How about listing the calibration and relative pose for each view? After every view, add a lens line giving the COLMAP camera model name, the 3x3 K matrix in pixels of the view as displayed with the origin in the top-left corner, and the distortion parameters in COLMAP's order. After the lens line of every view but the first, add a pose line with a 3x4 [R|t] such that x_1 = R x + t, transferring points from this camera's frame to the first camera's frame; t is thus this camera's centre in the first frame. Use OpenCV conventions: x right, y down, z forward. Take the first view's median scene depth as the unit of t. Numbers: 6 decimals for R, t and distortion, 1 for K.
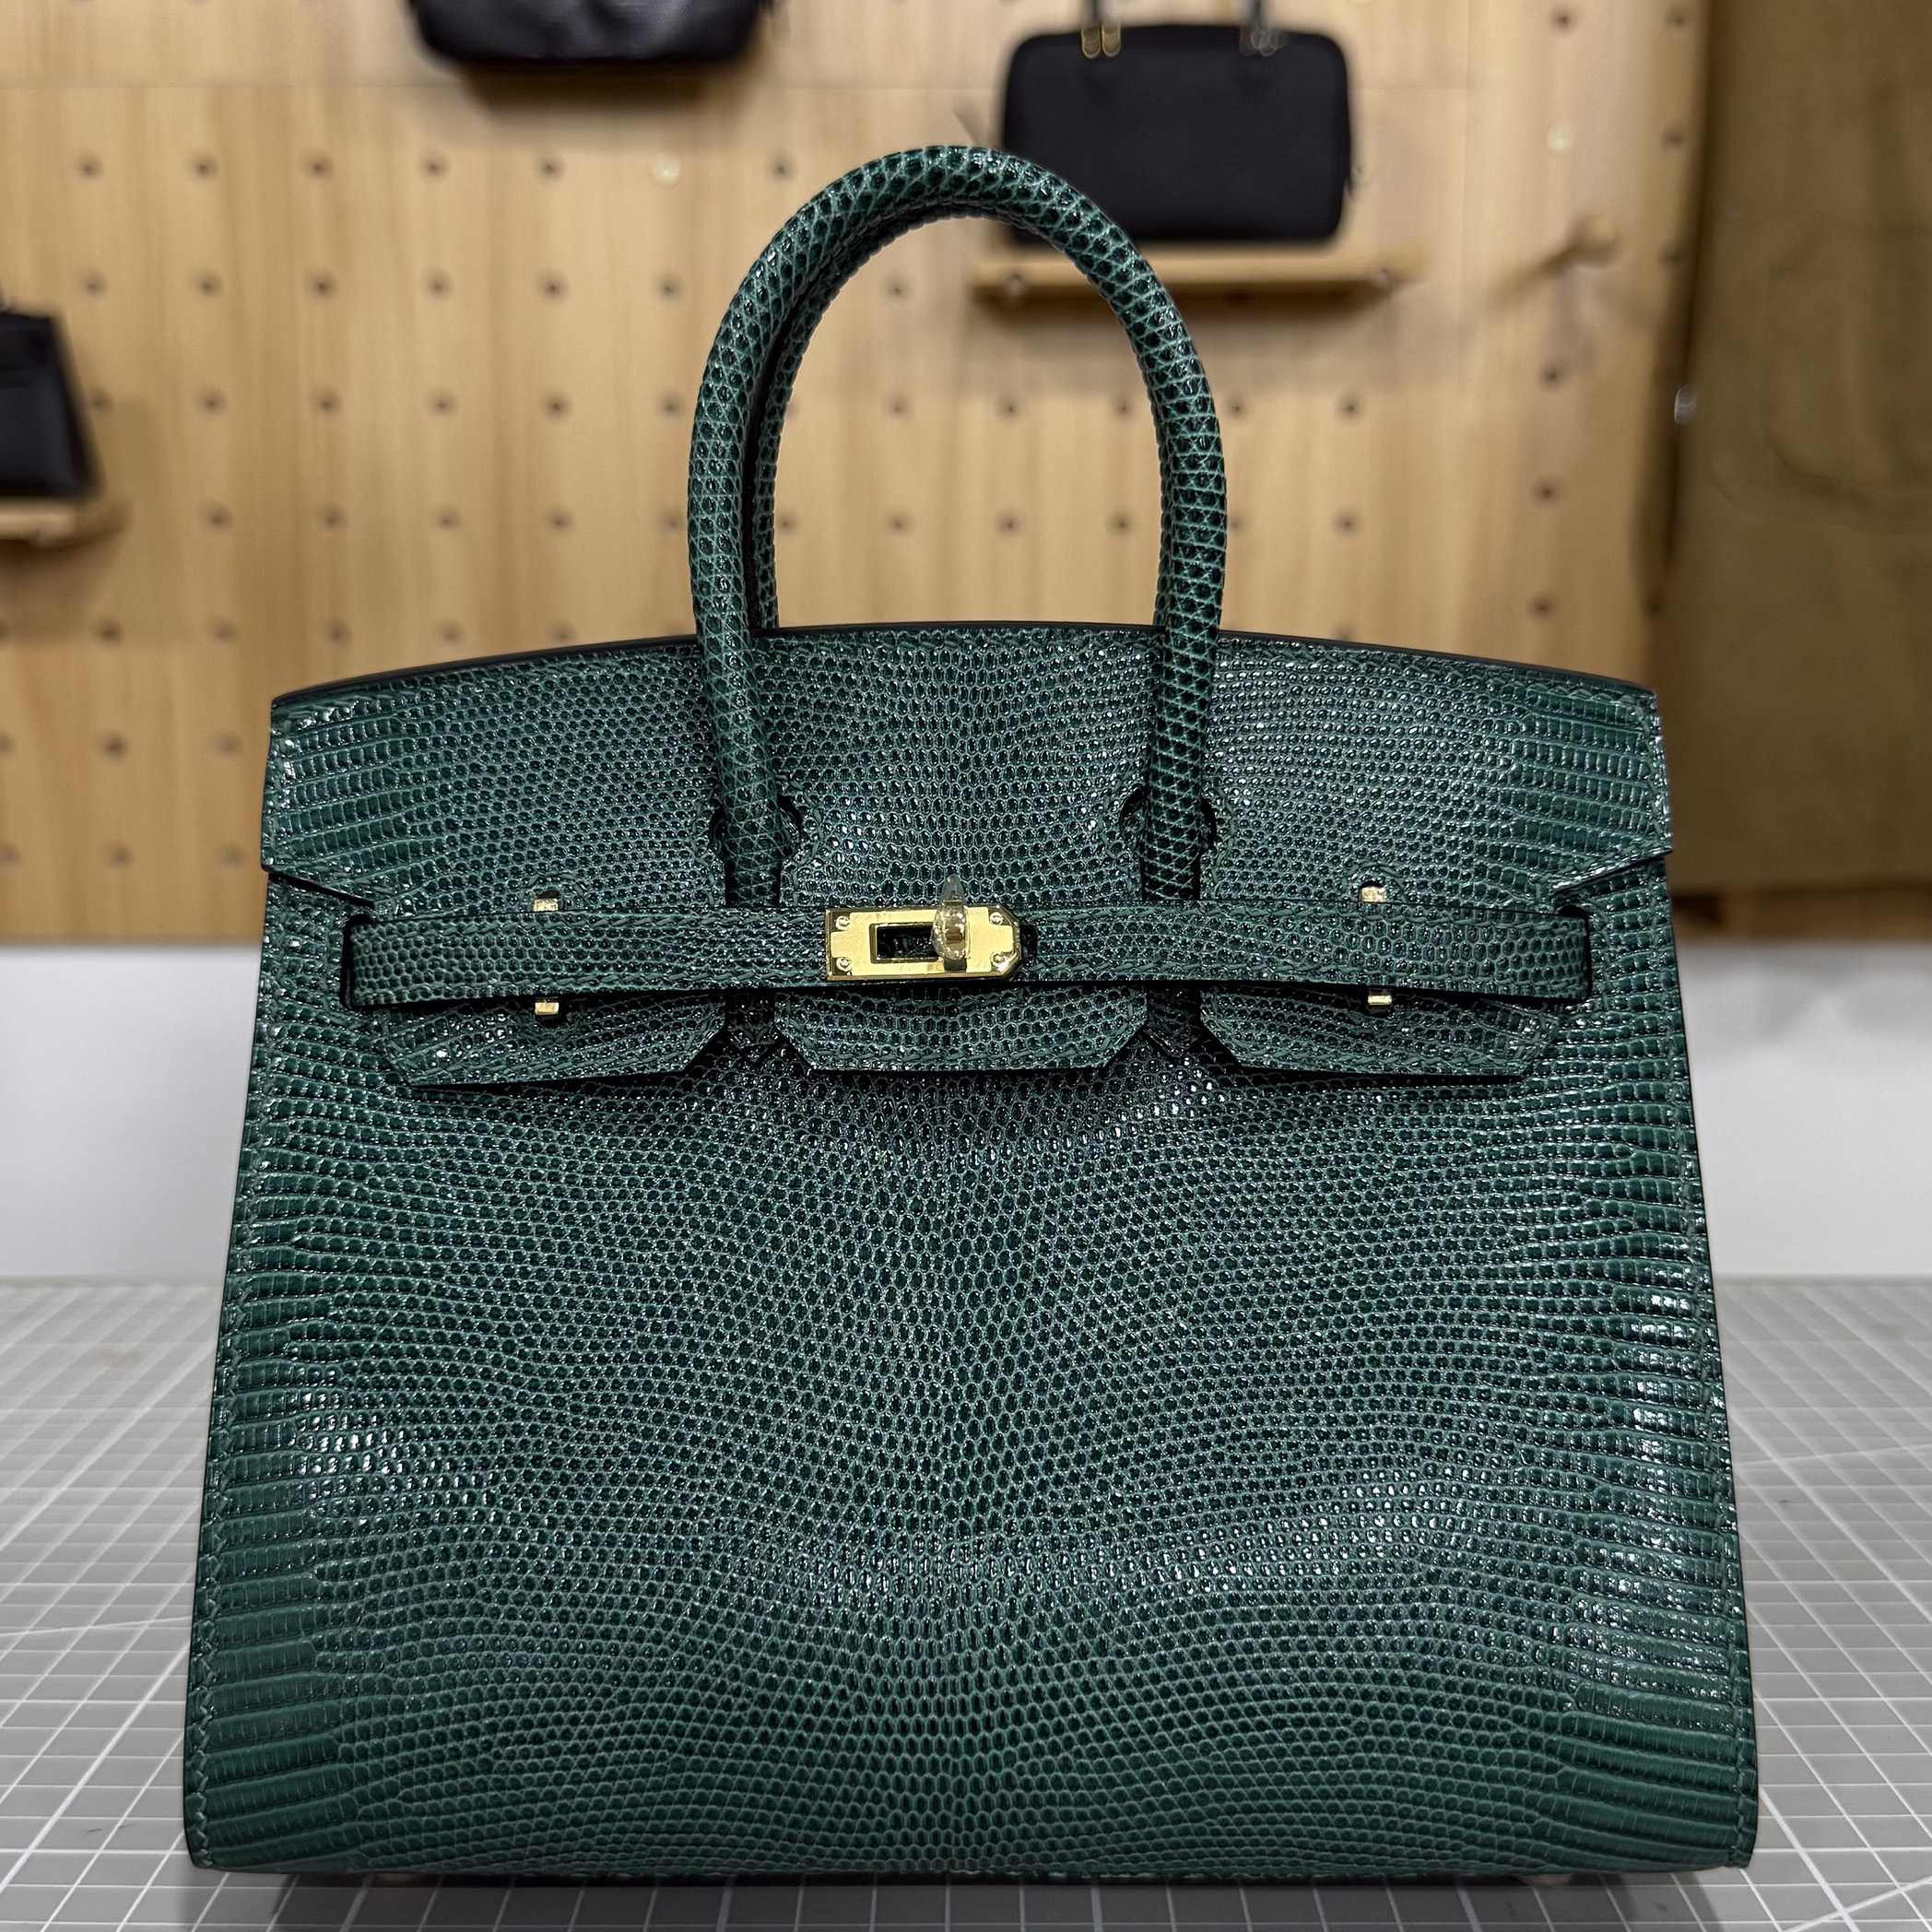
lens RADIAL K [[2604.9, 0, 967.0], [0, 2604.9, 972.3], [0, 0, 1]] dist [0.017700, 0.000000]
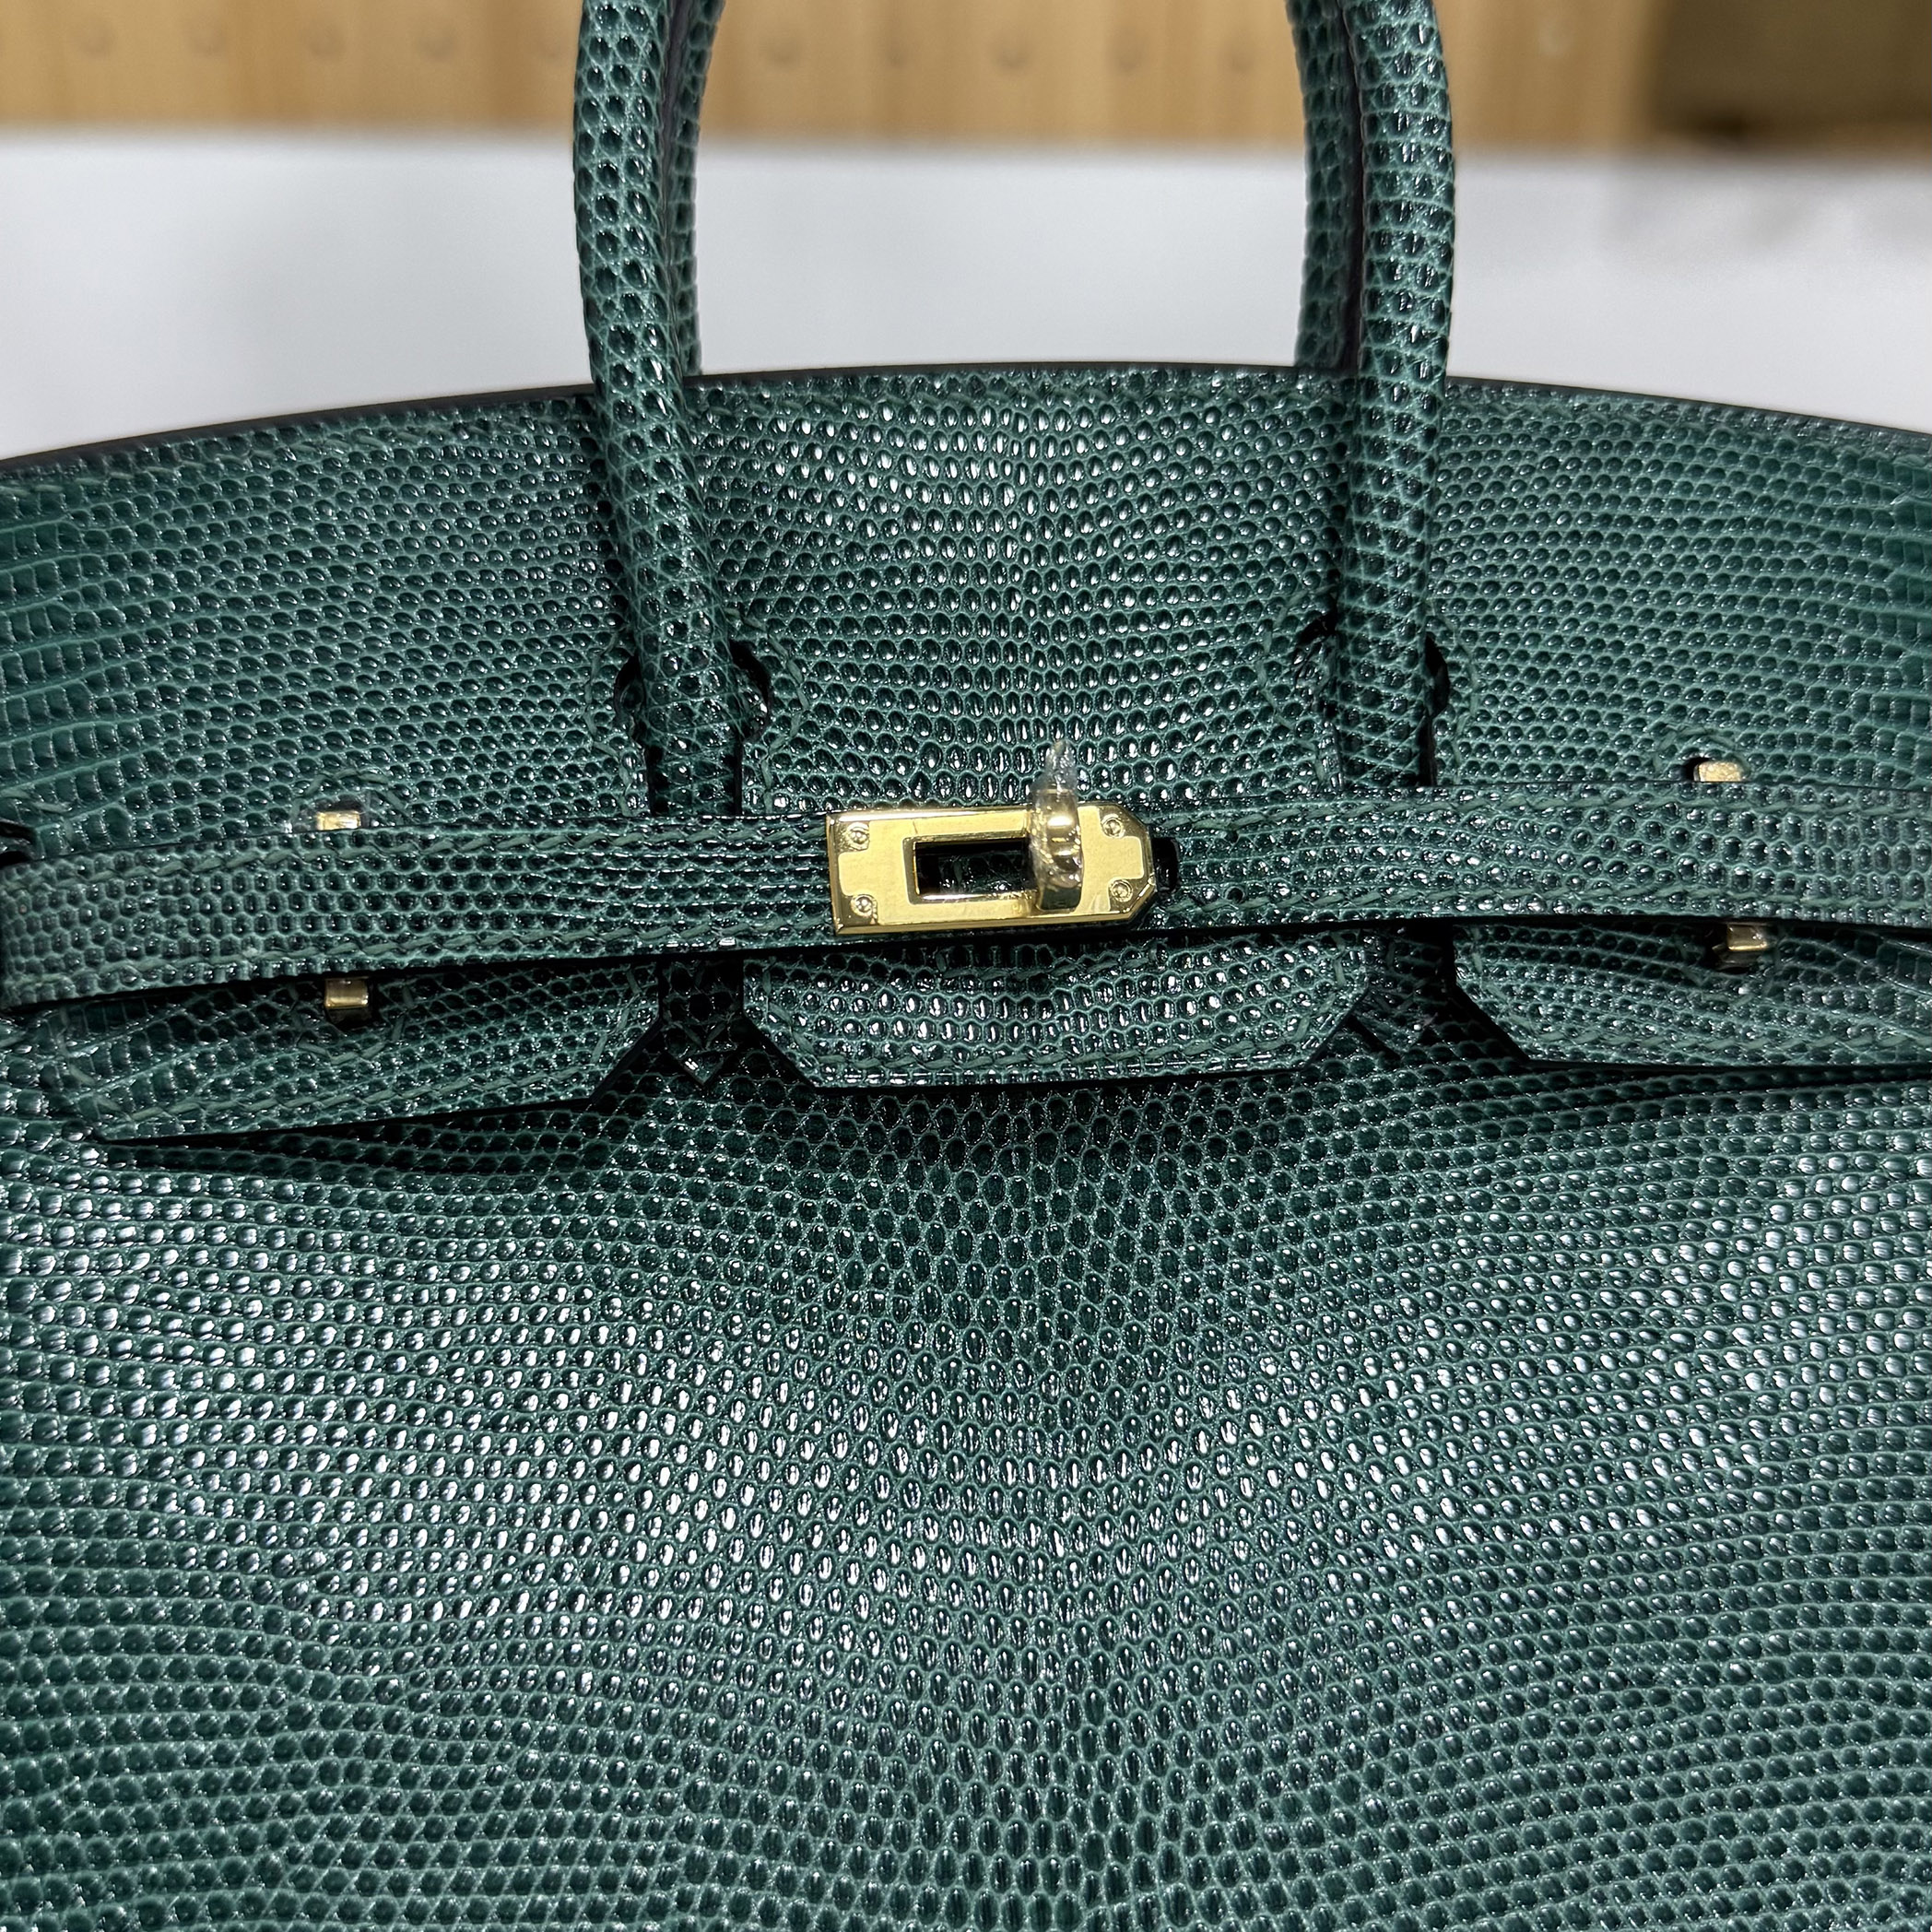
lens RADIAL K [[2604.9, 0, 961.5], [0, 2604.9, 976.4], [0, 0, 1]] dist [0.017700, 0.000000]
pose [[0.994645, -0.029672, 0.098995, -0.082043], [0.032856, 0.998989, -0.030690, 0.030660], [-0.097984, 0.033778, 0.994615, 0.409360]]
